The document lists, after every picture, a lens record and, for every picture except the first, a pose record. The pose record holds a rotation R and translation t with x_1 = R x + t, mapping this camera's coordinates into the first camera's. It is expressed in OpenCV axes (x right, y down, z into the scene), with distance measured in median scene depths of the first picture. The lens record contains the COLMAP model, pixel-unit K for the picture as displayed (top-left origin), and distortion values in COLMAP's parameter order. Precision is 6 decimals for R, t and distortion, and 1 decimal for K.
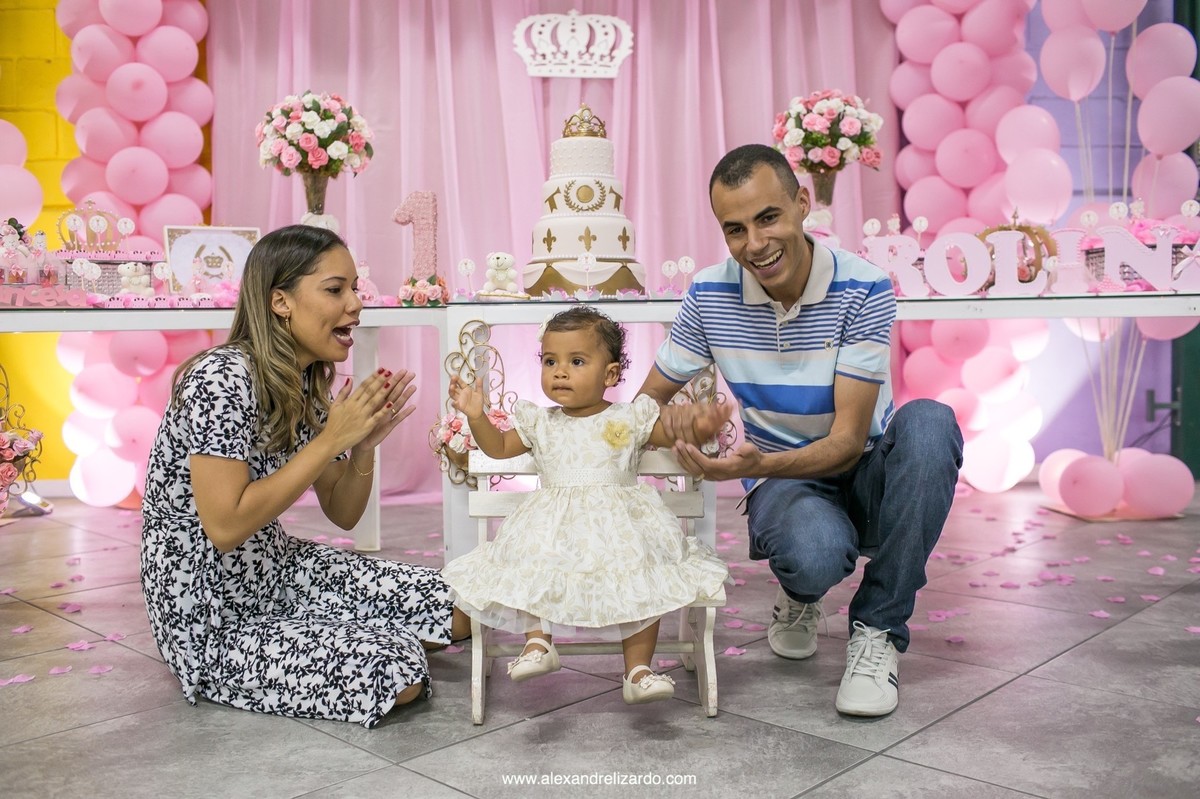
lens RADIAL K [[1133.4, 0, 600.0], [0, 1133.4, 399.5], [0, 0, 1]] dist [-0.095723, 0.104762]
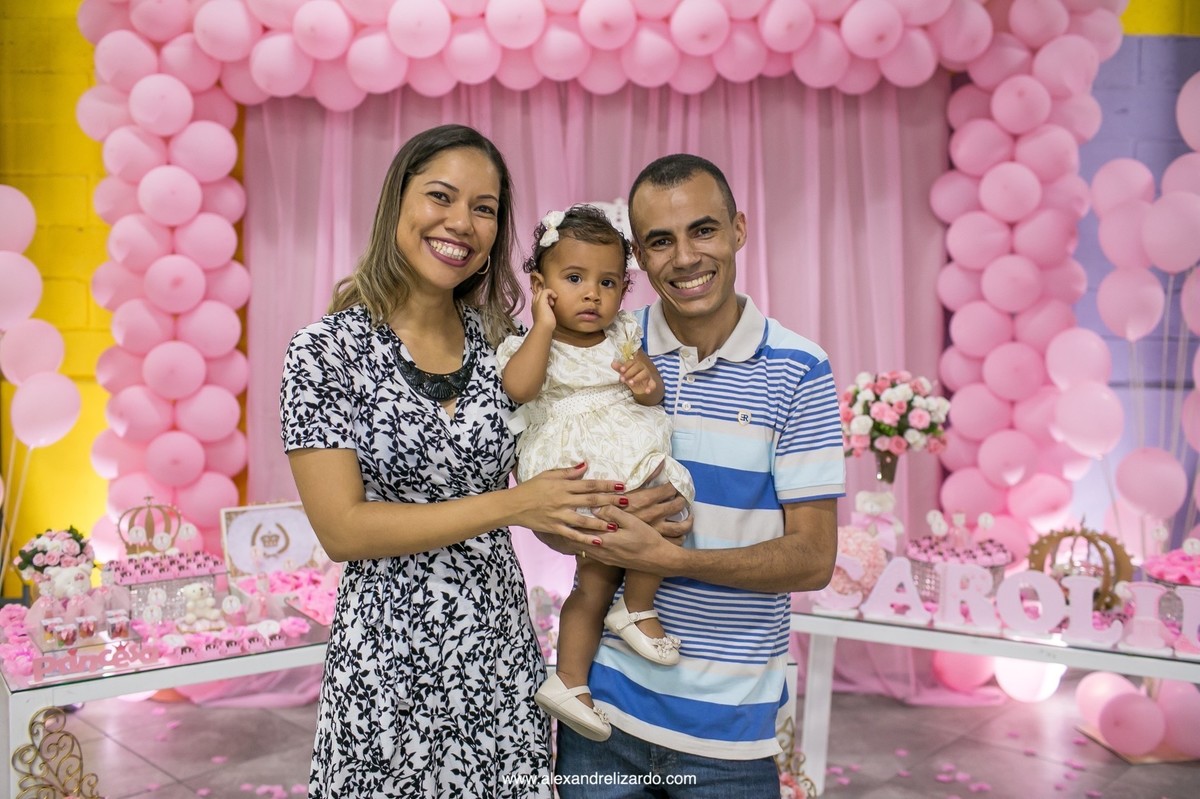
lens RADIAL K [[1133.4, 0, 600.0], [0, 1133.4, 399.5], [0, 0, 1]] dist [-0.095723, 0.104762]
pose [[0.999608, 0.023976, 0.014473, -0.073619], [-0.024271, 0.999494, 0.020553, -0.276301], [-0.013973, -0.020897, 0.999684, 0.013776]]
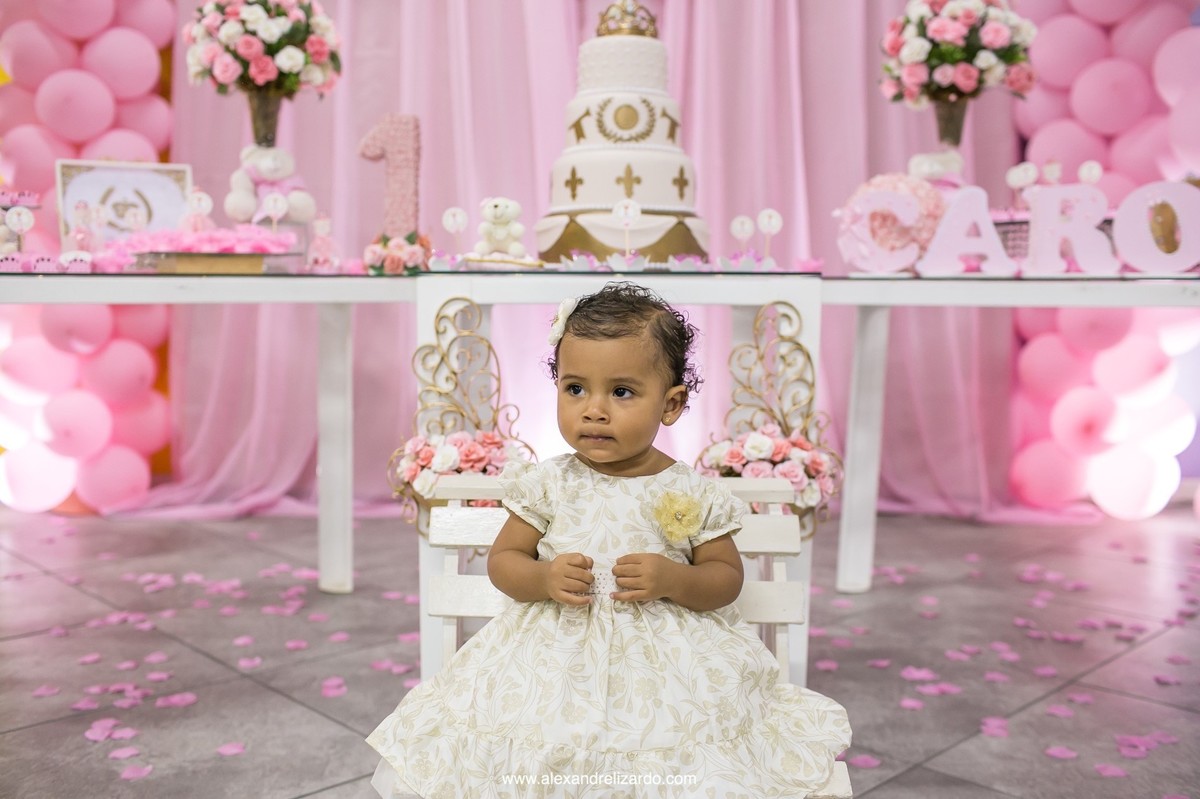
lens RADIAL K [[1133.4, 0, 600.0], [0, 1133.4, 399.5], [0, 0, 1]] dist [-0.095723, 0.104762]
pose [[0.999193, 0.020289, -0.034662, -0.001590], [-0.019260, 0.999371, 0.029775, -0.025510], [0.035244, -0.029083, 0.998955, 0.269646]]
